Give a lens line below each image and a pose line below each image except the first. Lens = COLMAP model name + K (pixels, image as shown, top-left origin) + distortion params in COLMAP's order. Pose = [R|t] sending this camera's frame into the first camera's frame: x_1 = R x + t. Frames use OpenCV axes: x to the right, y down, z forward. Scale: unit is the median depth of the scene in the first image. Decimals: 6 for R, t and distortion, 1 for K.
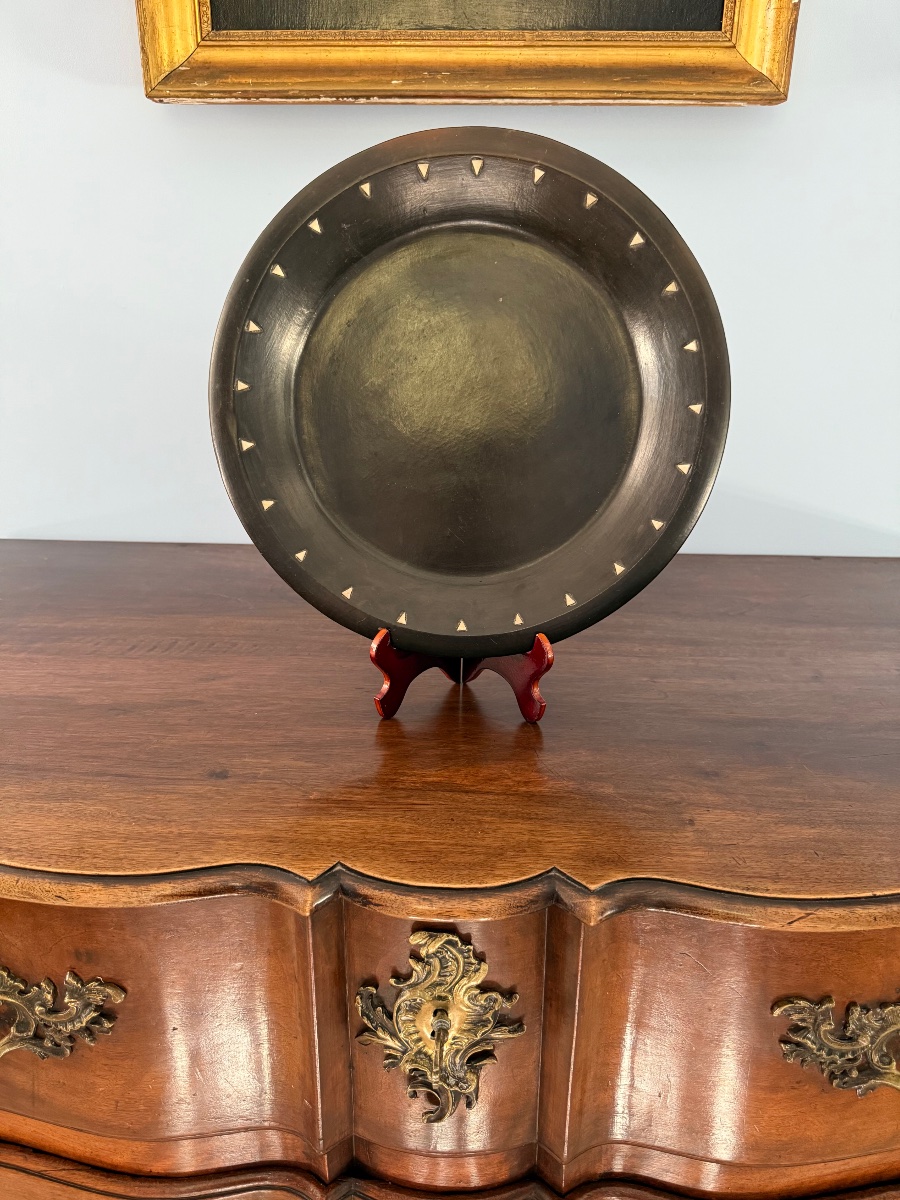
lens RADIAL K [[844.4, 0, 450.0], [0, 844.4, 600.0], [0, 0, 1]] dist [0.005008, -0.017743]
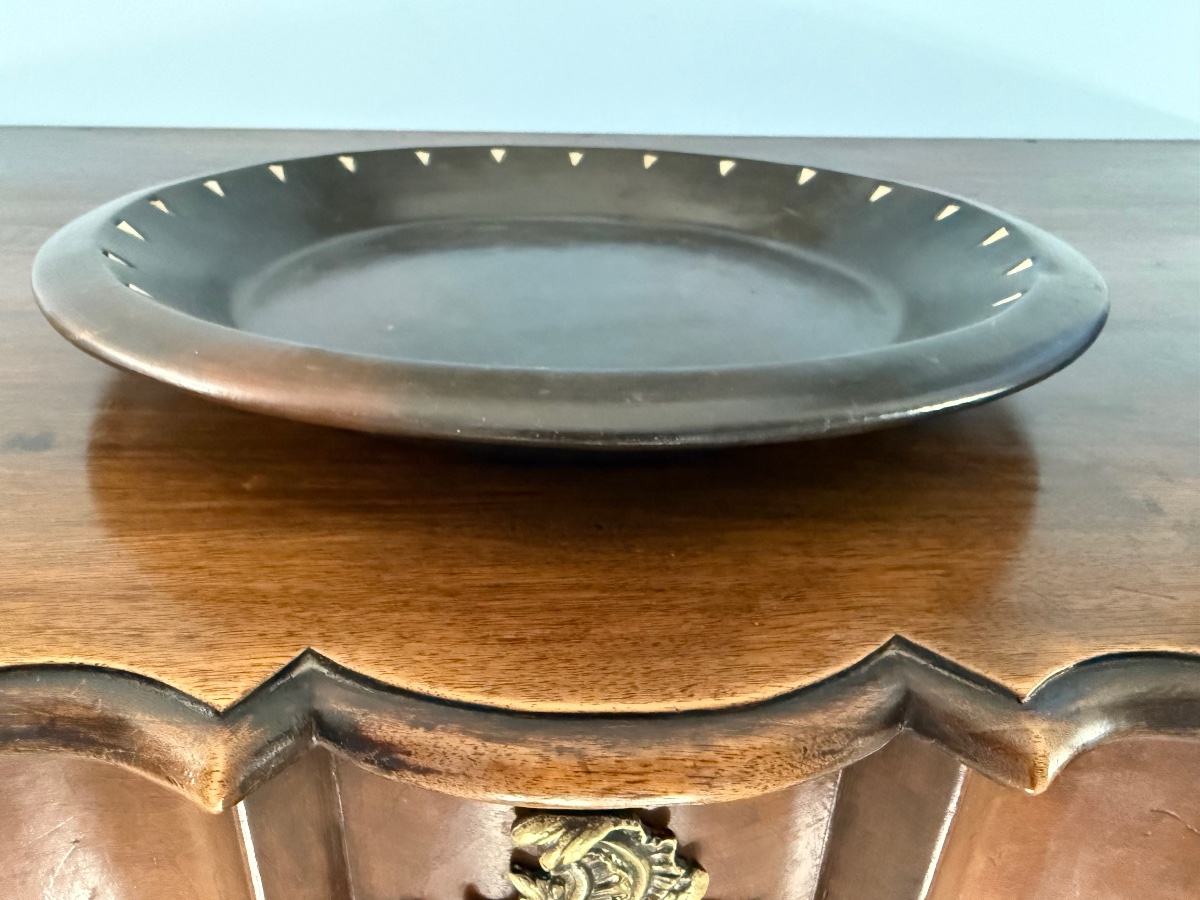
lens RADIAL K [[861.7, 0, 543.2], [0, 861.7, 450.7], [0, 0, 1]] dist [0.000342, -0.002248]
pose [[0.996723, -0.031106, 0.074669, -0.050445], [0.018746, 0.986801, 0.160847, 0.149776], [-0.078686, -0.158921, 0.984151, 0.567422]]
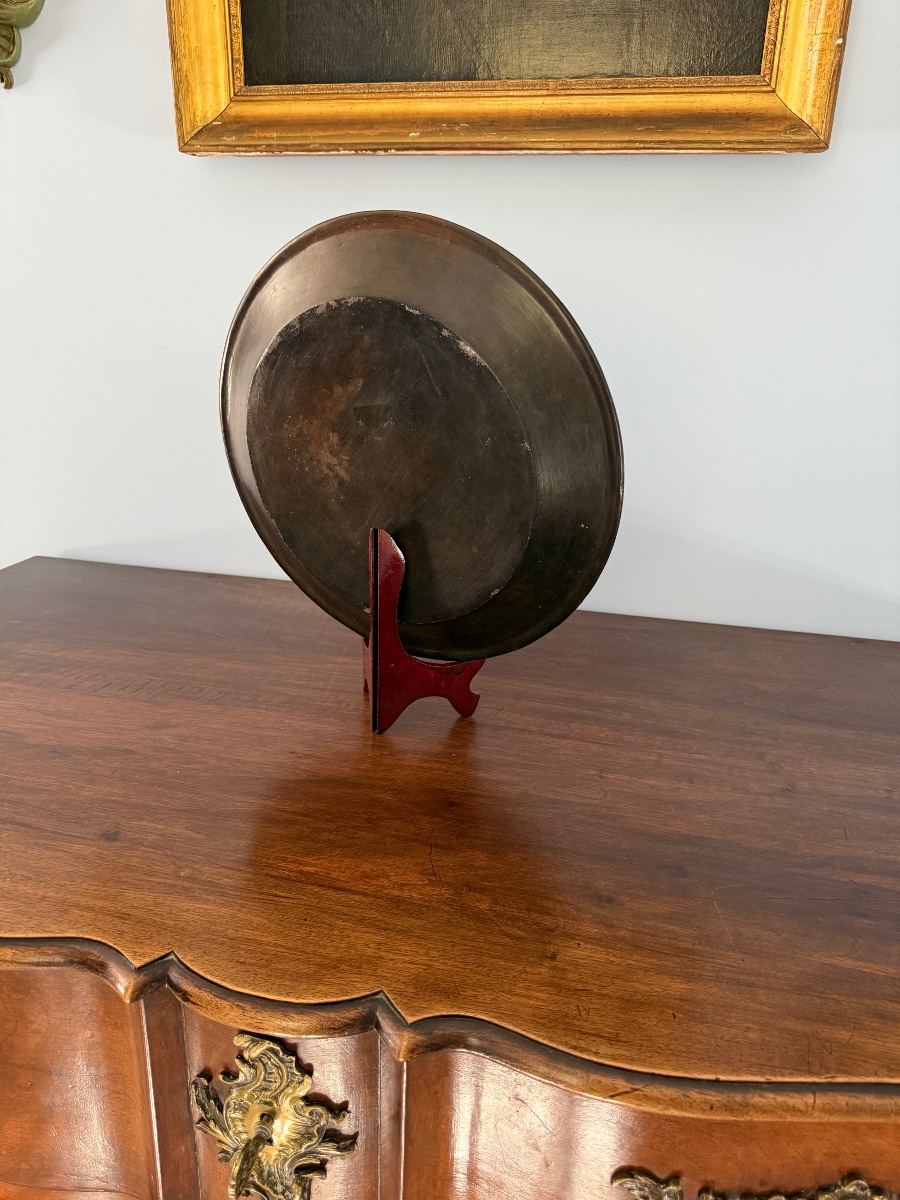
lens RADIAL K [[846.3, 0, 450.0], [0, 846.3, 600.0], [0, 0, 1]] dist [-0.006771, -0.003750]
pose [[0.983778, 0.075731, -0.162621, 0.279545], [-0.077345, 0.996998, -0.003610, -0.107089], [0.161859, 0.016130, 0.986682, 0.059865]]
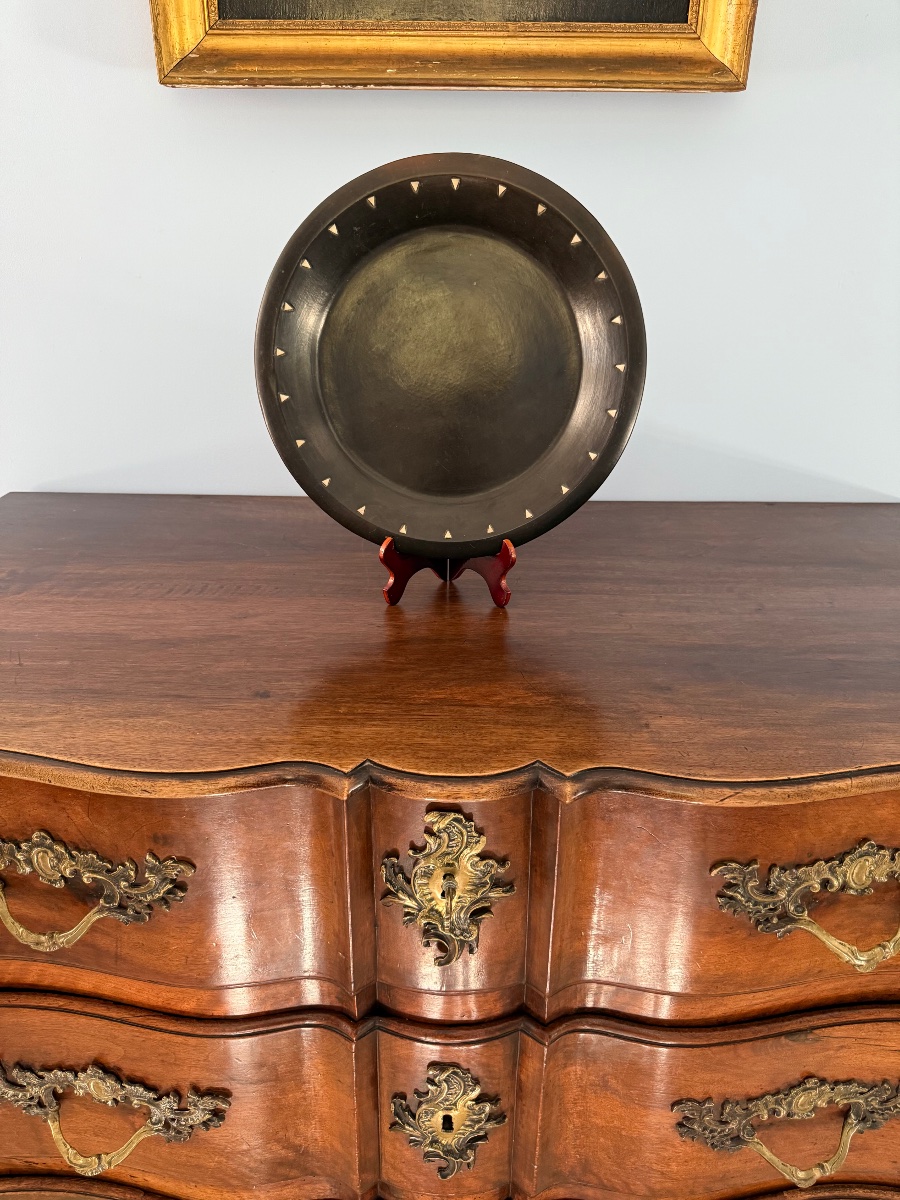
lens RADIAL K [[836.8, 0, 449.9], [0, 836.8, 592.1], [0, 0, 1]] dist [0.056204, -0.073500]
pose [[0.999674, -0.010686, 0.023177, -0.030906], [0.009219, 0.998002, 0.062508, -0.013818], [-0.023799, -0.062274, 0.997775, -0.208564]]
